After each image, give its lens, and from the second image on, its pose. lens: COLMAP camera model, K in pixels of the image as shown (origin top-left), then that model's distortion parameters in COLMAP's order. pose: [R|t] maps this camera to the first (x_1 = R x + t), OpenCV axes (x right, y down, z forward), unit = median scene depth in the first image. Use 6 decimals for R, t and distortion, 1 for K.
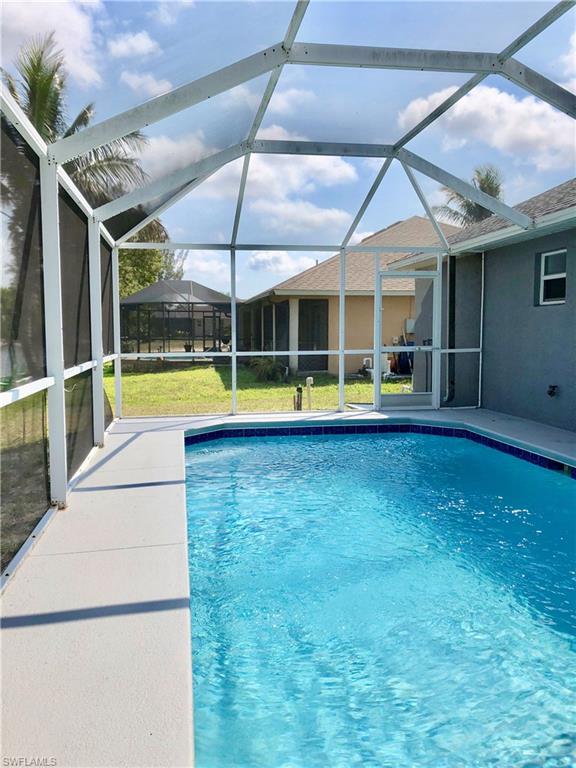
lens RADIAL K [[632.6, 0, 288.0], [0, 632.6, 384.0], [0, 0, 1]] dist [0.073391, -0.116012]
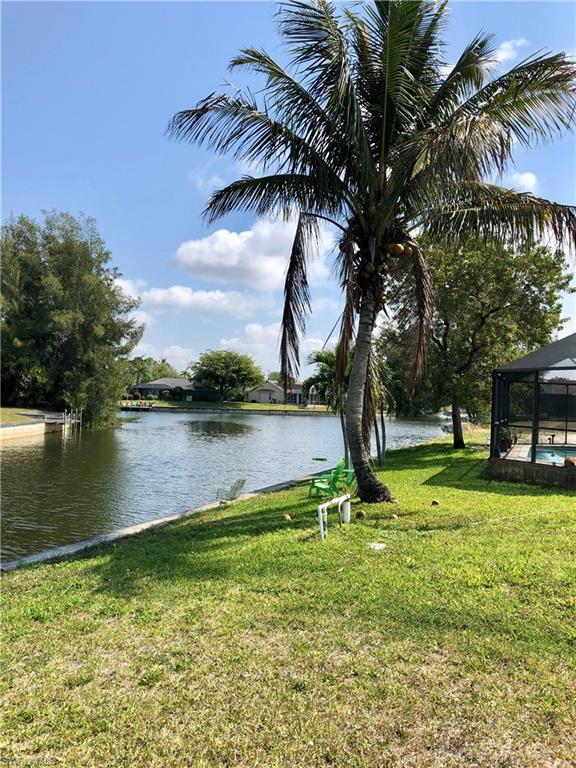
lens RADIAL K [[632.6, 0, 288.0], [0, 632.6, 384.0], [0, 0, 1]] dist [0.073391, -0.116012]
pose [[0.851811, 0.022828, -0.523352, -0.149058], [-0.082238, 0.992490, -0.090560, -0.048799], [0.517354, 0.120180, 0.847291, 0.457684]]
